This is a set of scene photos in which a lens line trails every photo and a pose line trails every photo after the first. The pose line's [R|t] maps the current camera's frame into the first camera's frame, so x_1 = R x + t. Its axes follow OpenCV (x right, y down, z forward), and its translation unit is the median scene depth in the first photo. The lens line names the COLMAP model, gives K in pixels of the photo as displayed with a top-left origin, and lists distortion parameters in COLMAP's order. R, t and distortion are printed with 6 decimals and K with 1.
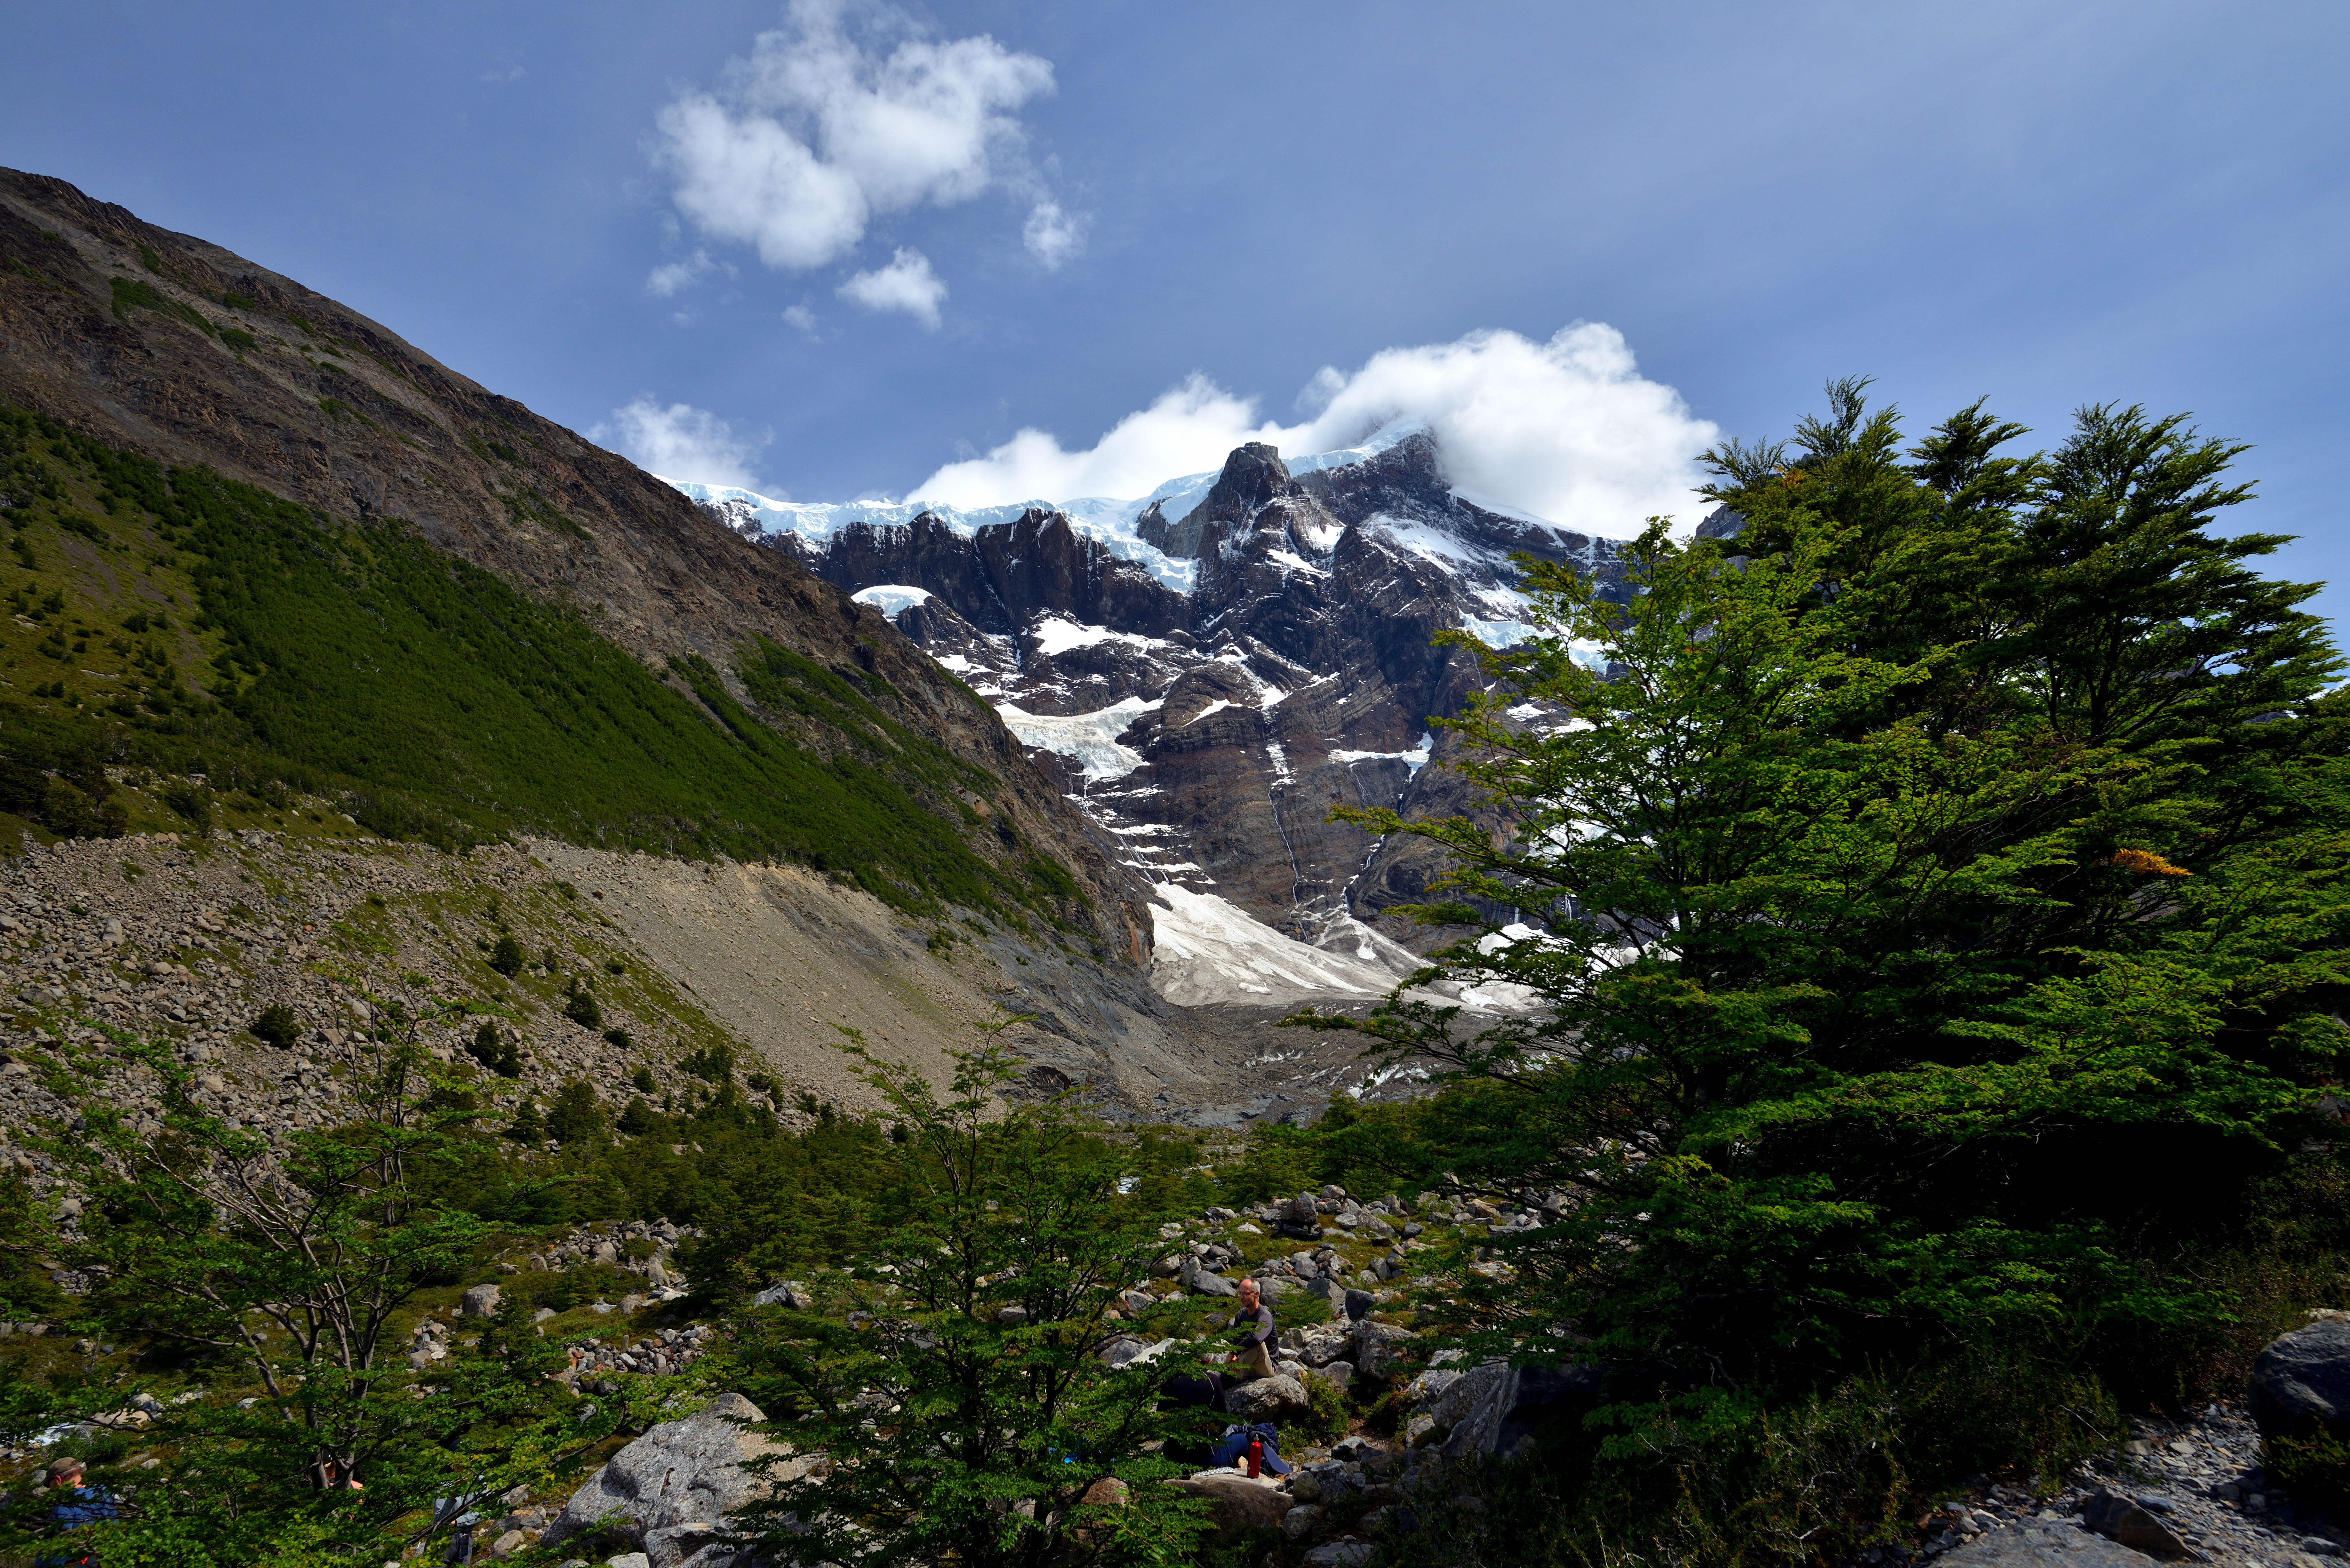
lens RADIAL K [[1385.0, 0, 1177.2], [0, 1385.0, 792.1], [0, 0, 1]] dist [0.000466, 0.000036]
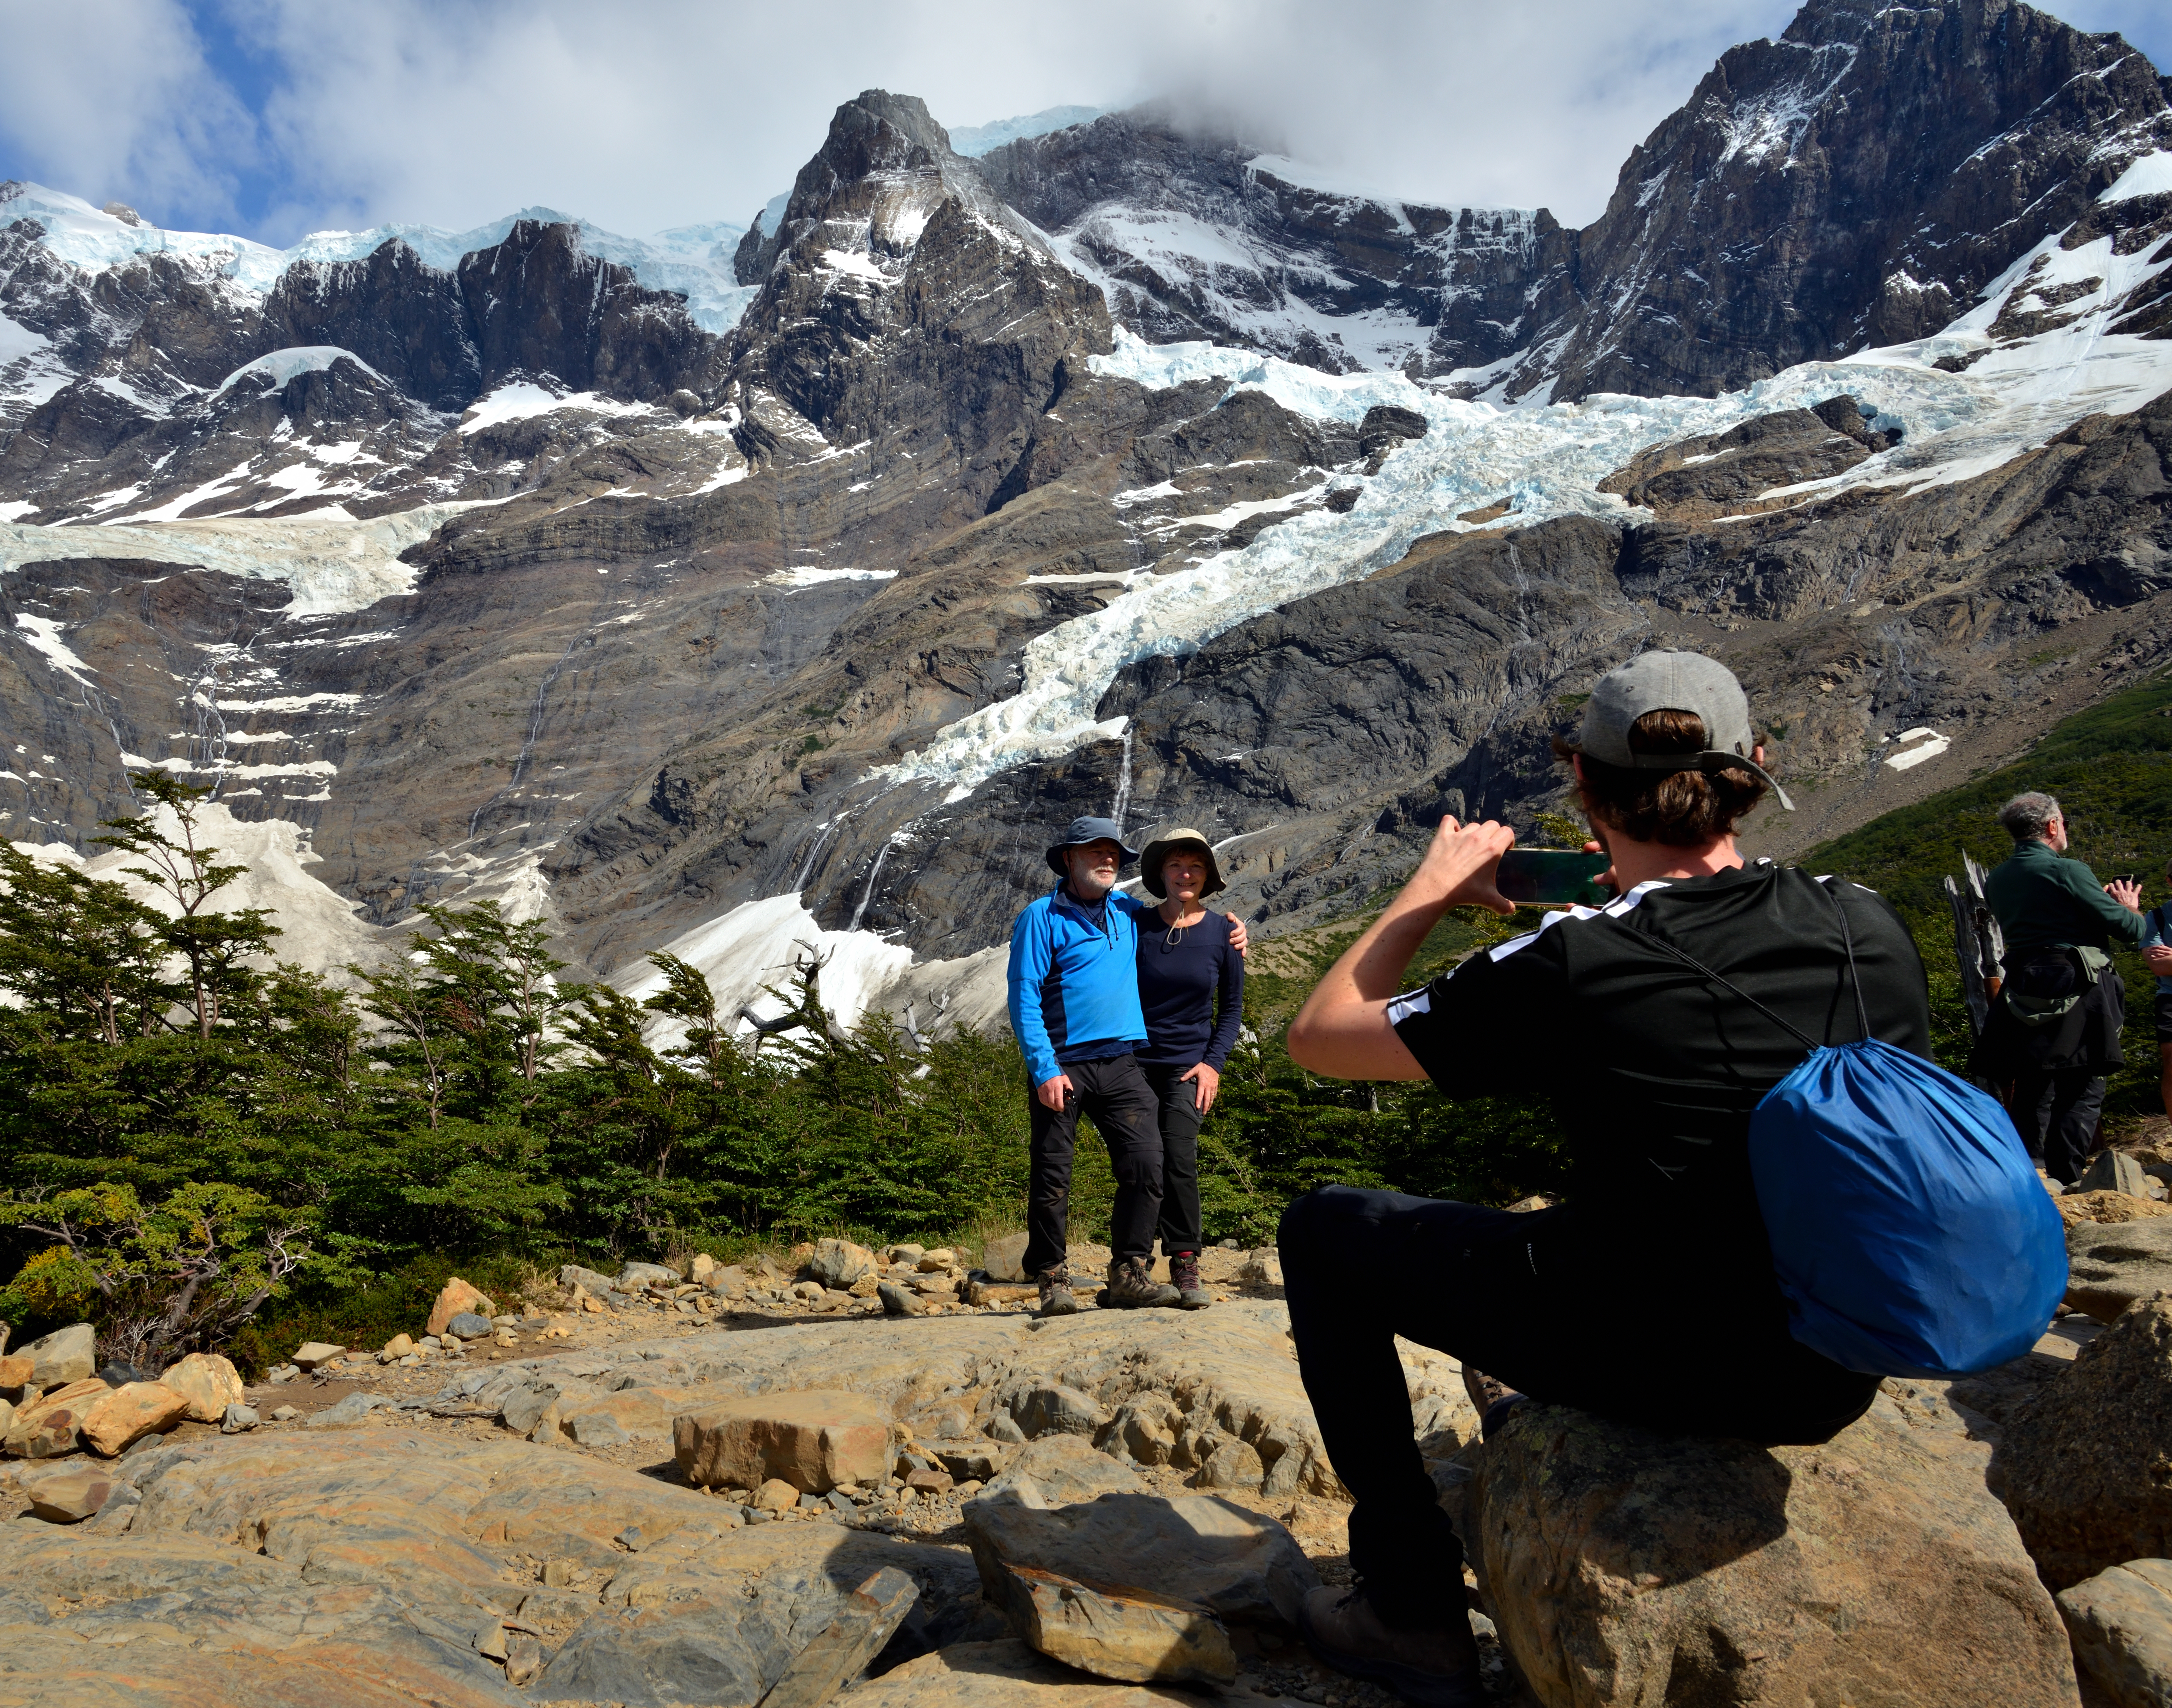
lens RADIAL K [[1342.8, 0, 1084.8], [0, 1342.8, 847.1], [0, 0, 1]] dist [0.002115, 0.000661]
pose [[0.966654, 0.028233, -0.254526, 0.338253], [0.007453, 0.990381, 0.138163, 0.008879], [0.255979, -0.135453, 0.957145, 0.408513]]
